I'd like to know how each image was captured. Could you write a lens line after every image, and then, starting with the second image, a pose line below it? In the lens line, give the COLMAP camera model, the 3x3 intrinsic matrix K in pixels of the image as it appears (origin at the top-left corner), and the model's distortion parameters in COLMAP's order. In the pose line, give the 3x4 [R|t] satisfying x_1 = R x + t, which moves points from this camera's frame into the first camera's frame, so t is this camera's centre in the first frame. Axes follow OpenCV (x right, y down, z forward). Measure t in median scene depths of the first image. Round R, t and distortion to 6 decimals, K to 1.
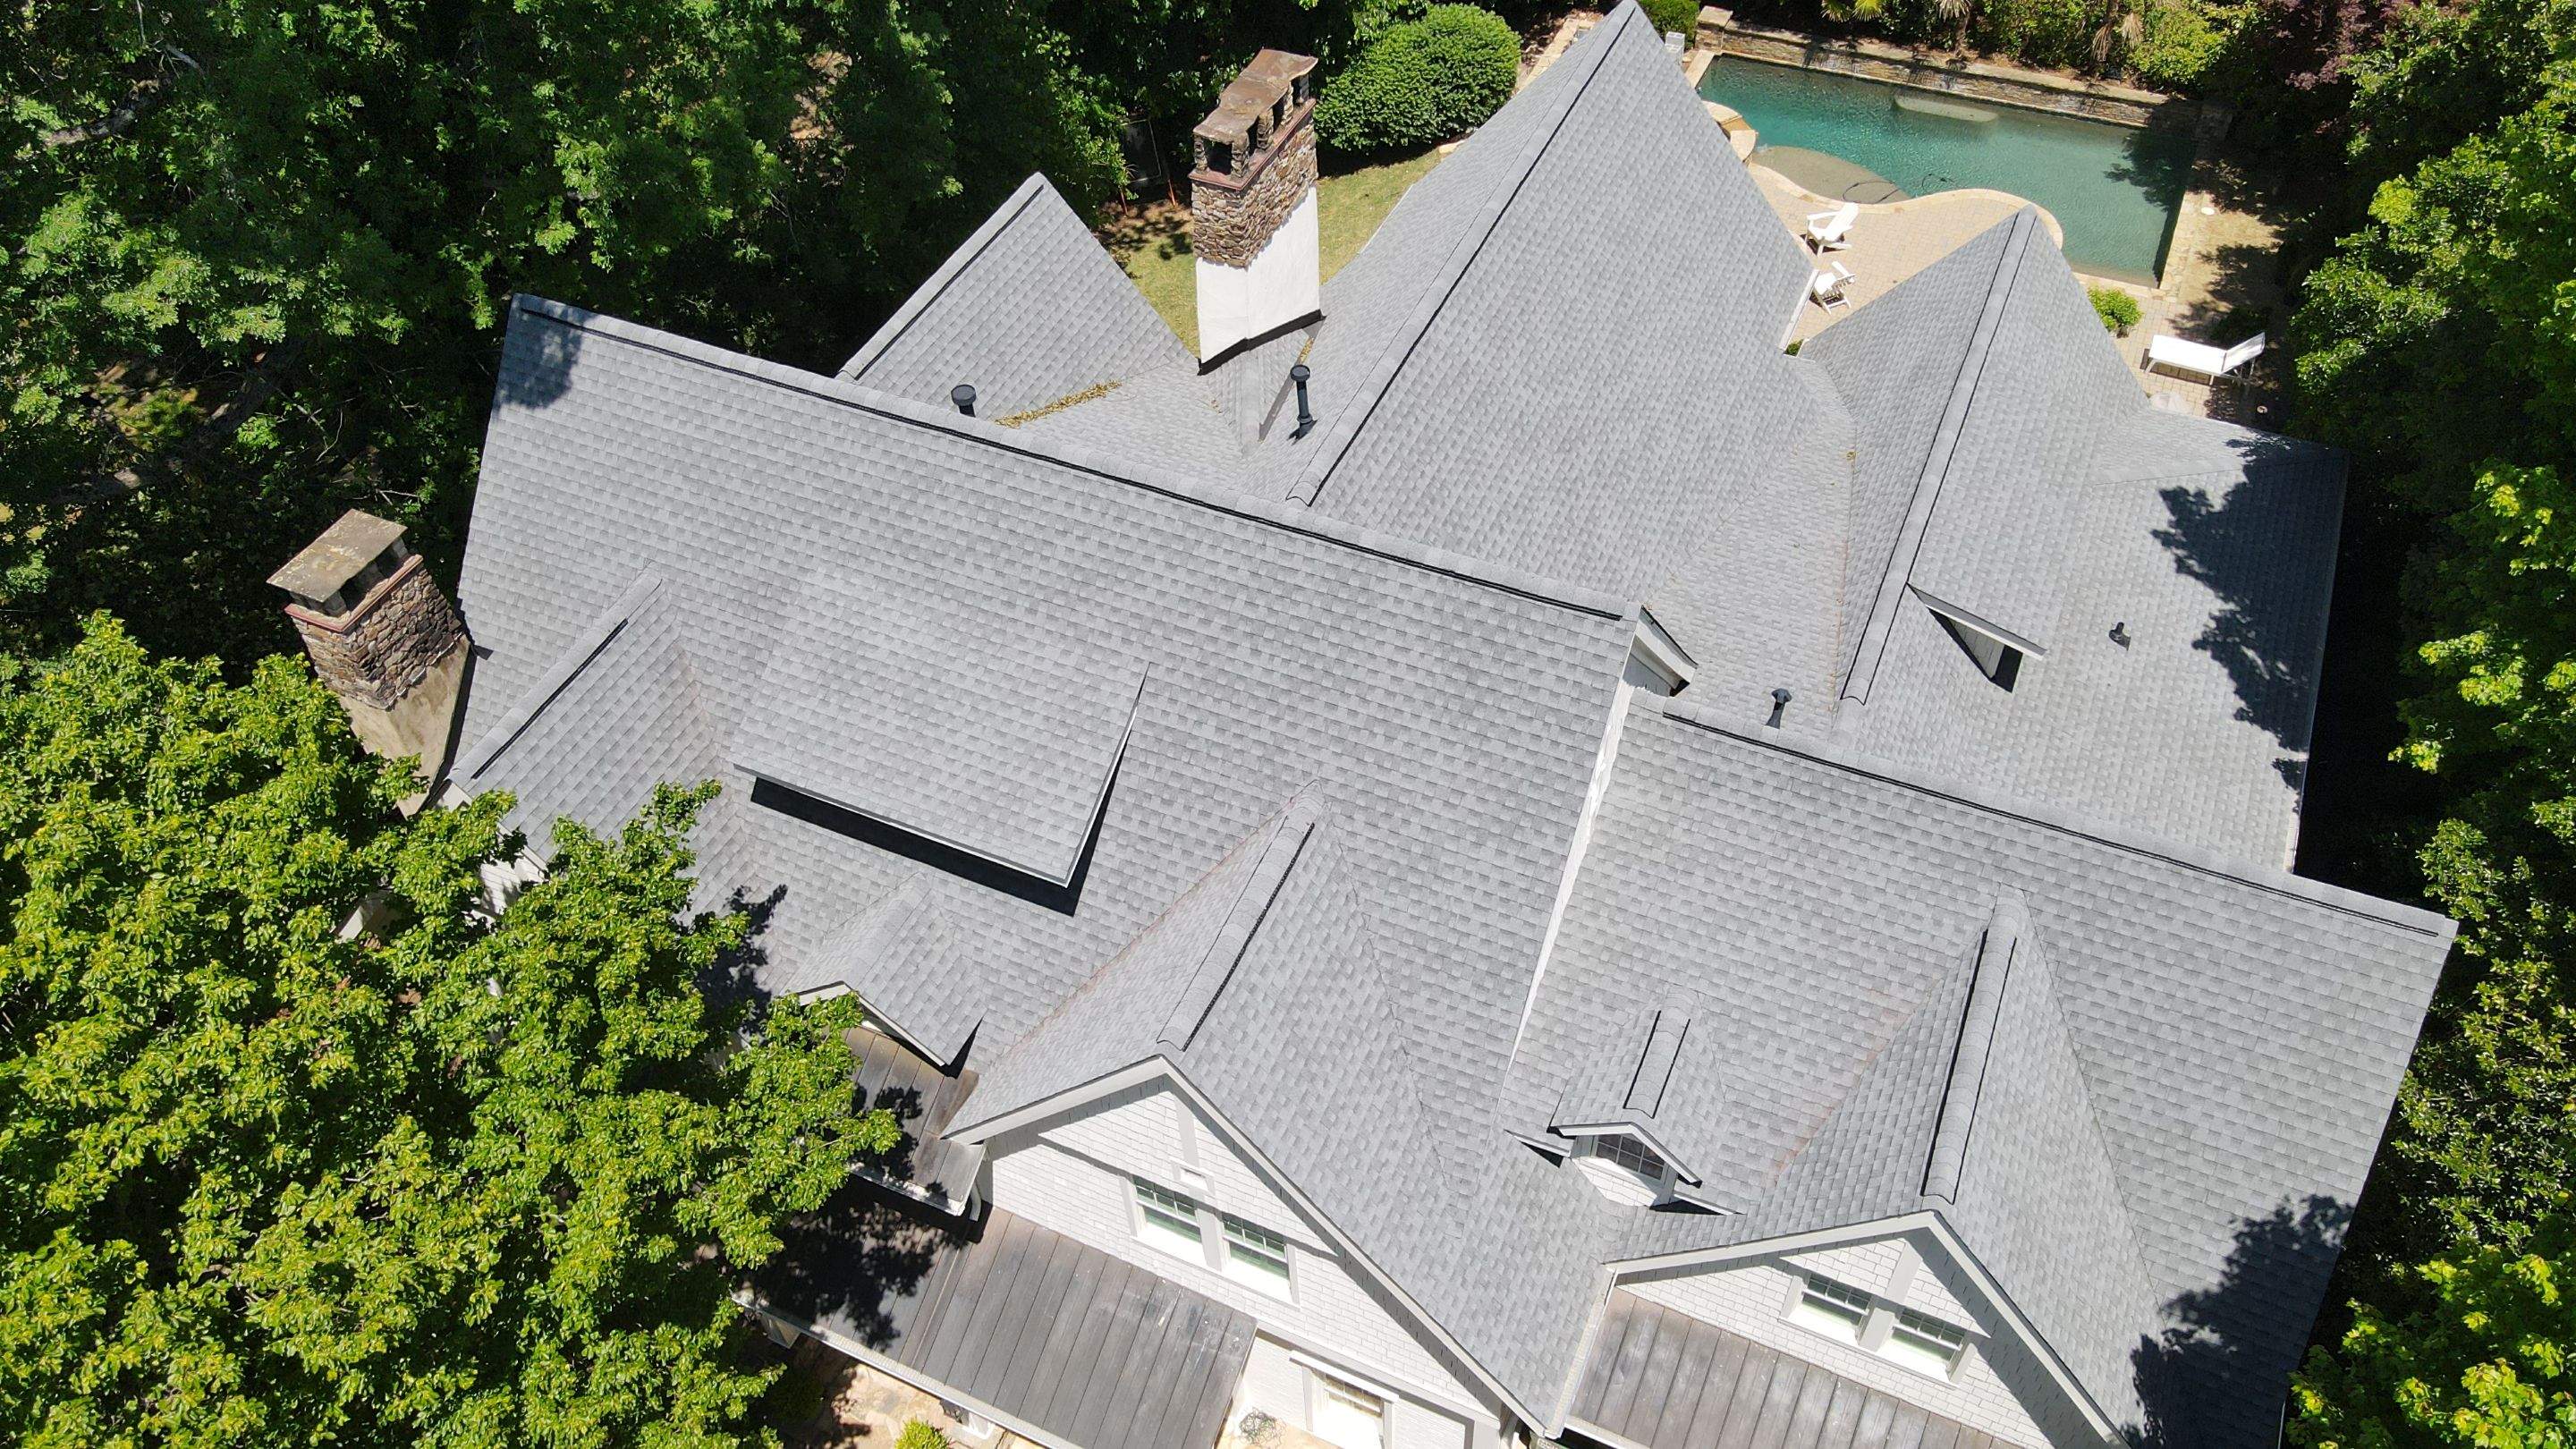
lens RADIAL K [[1822.2, 0, 1336.5], [0, 1822.2, 718.9], [0, 0, 1]] dist [-0.000344, 0.005169]
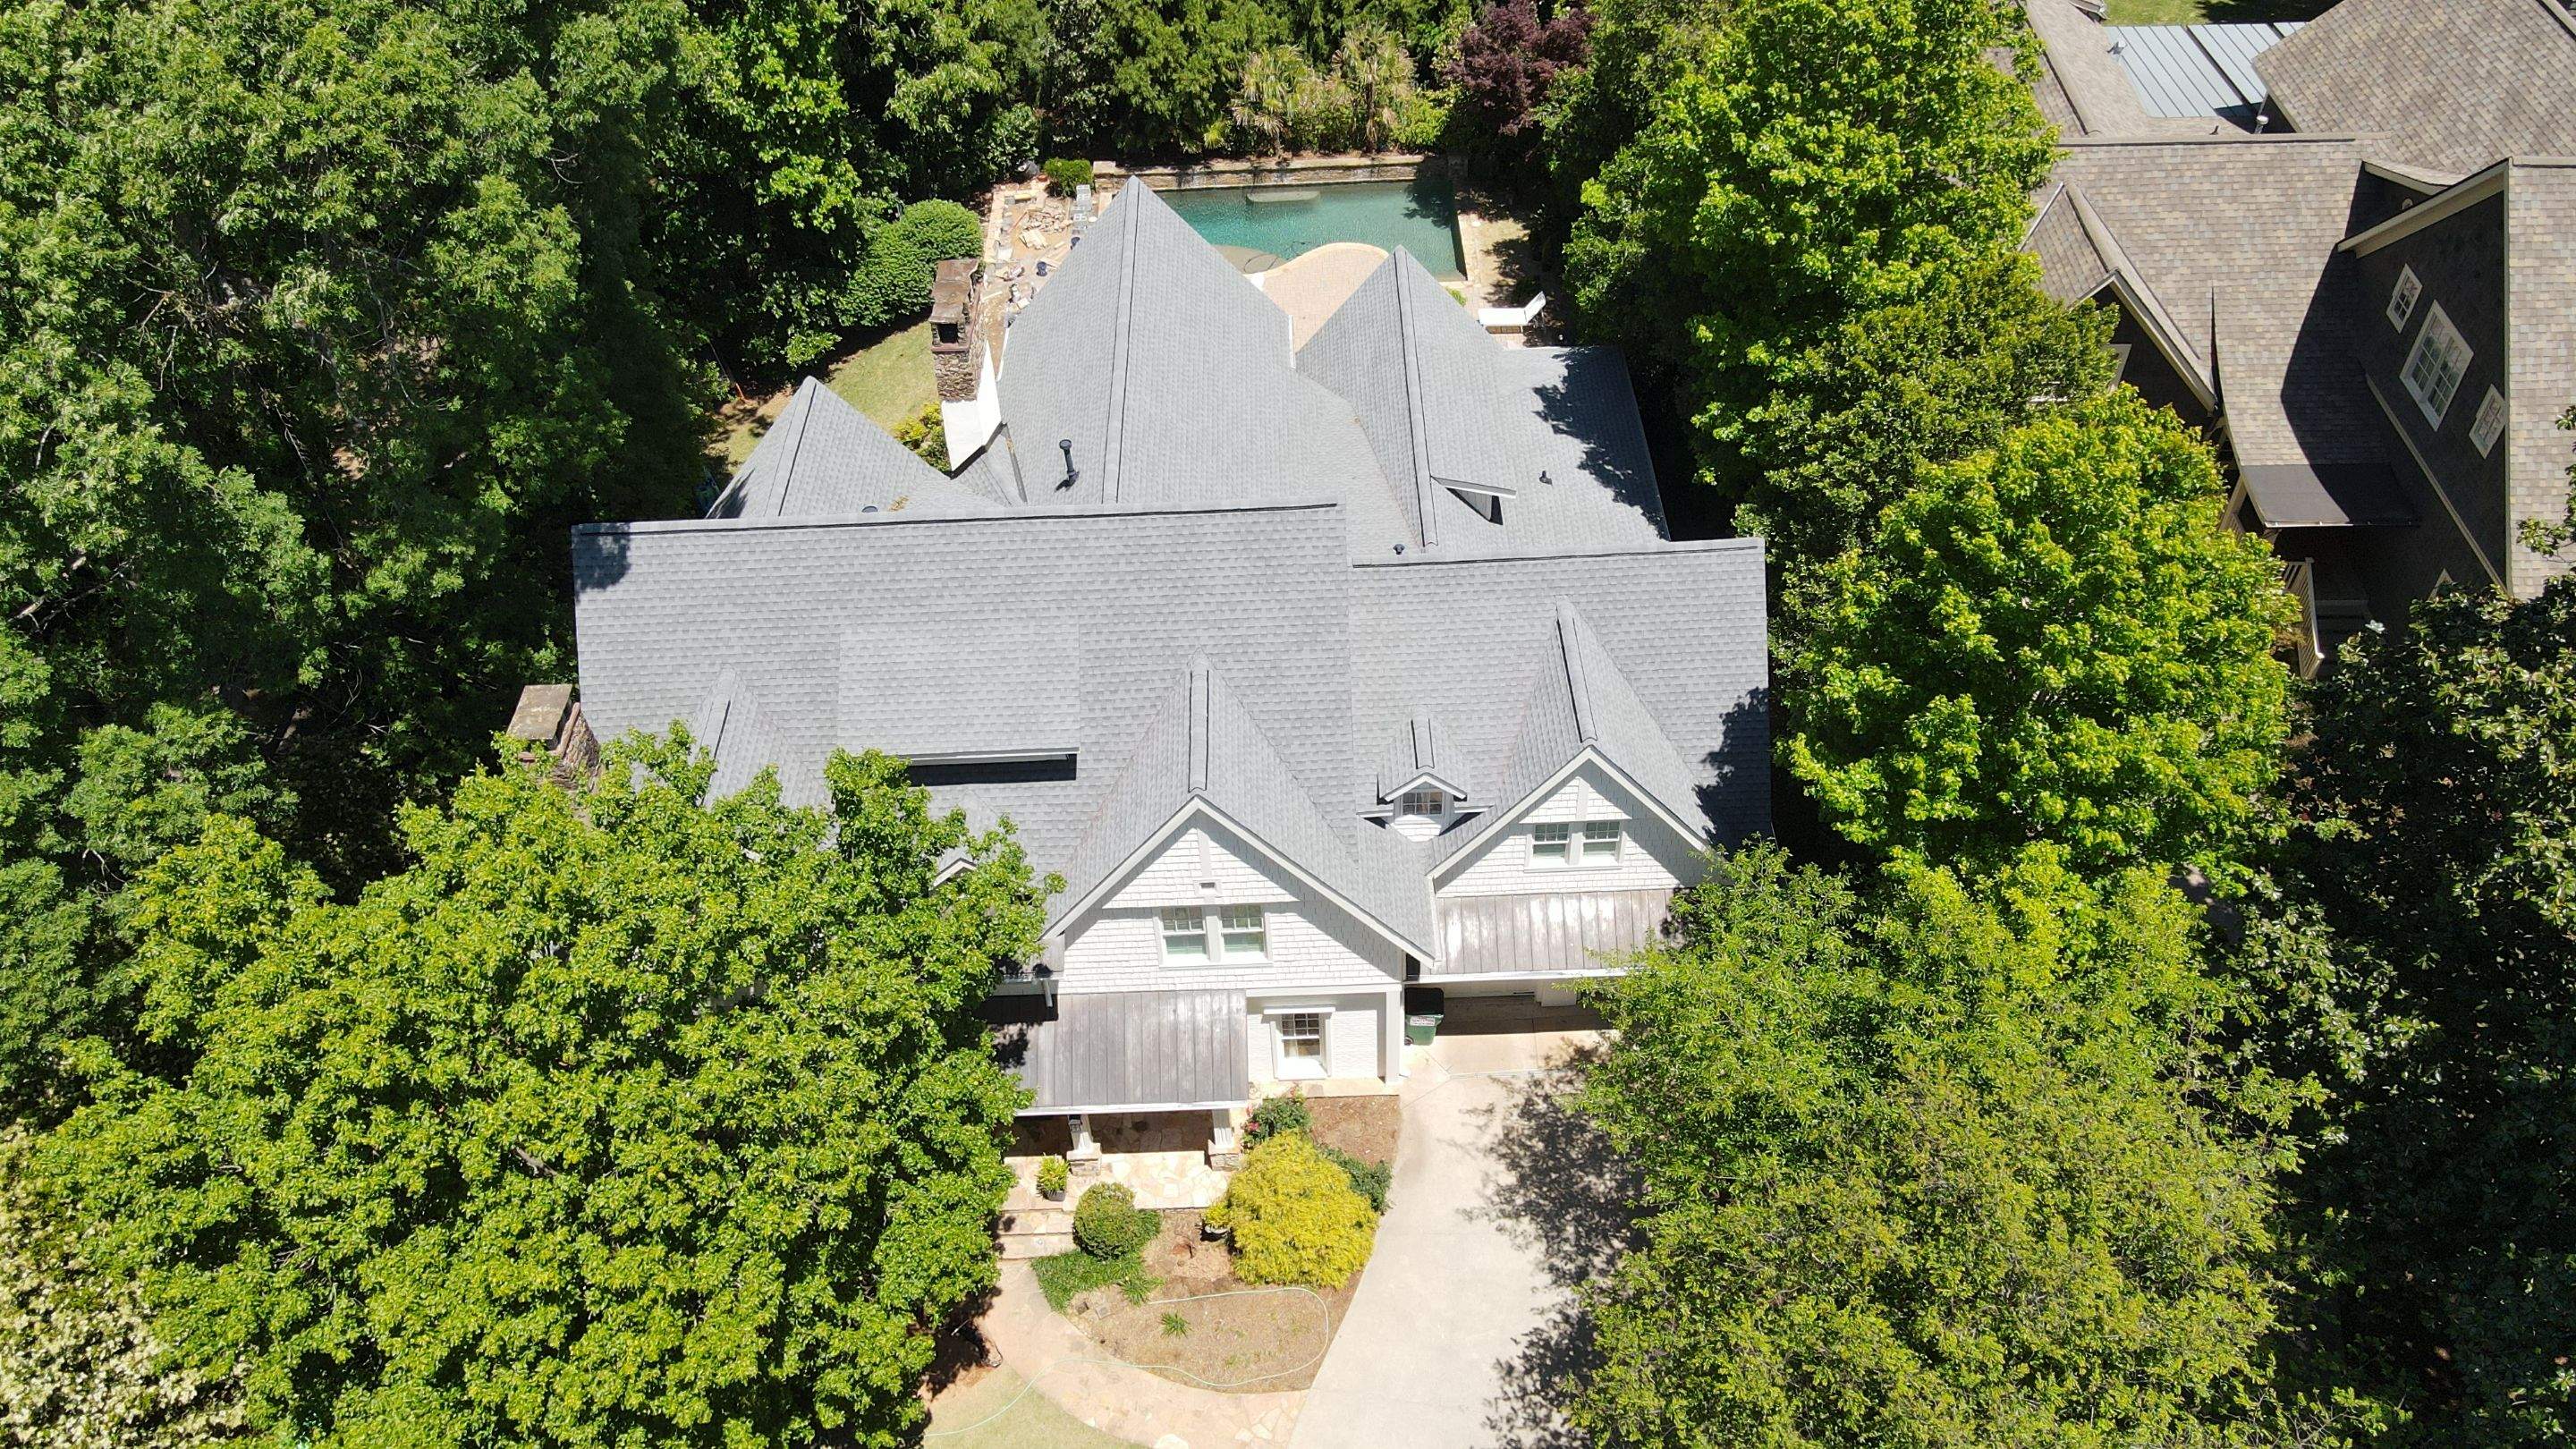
lens RADIAL K [[1822.2, 0, 1336.5], [0, 1822.2, 718.9], [0, 0, 1]] dist [-0.000344, 0.005169]
pose [[0.894195, -0.308257, 0.324643, -0.263164], [0.327138, 0.944969, -0.003794, 0.080973], [-0.305608, 0.109596, 0.945829, -0.371235]]
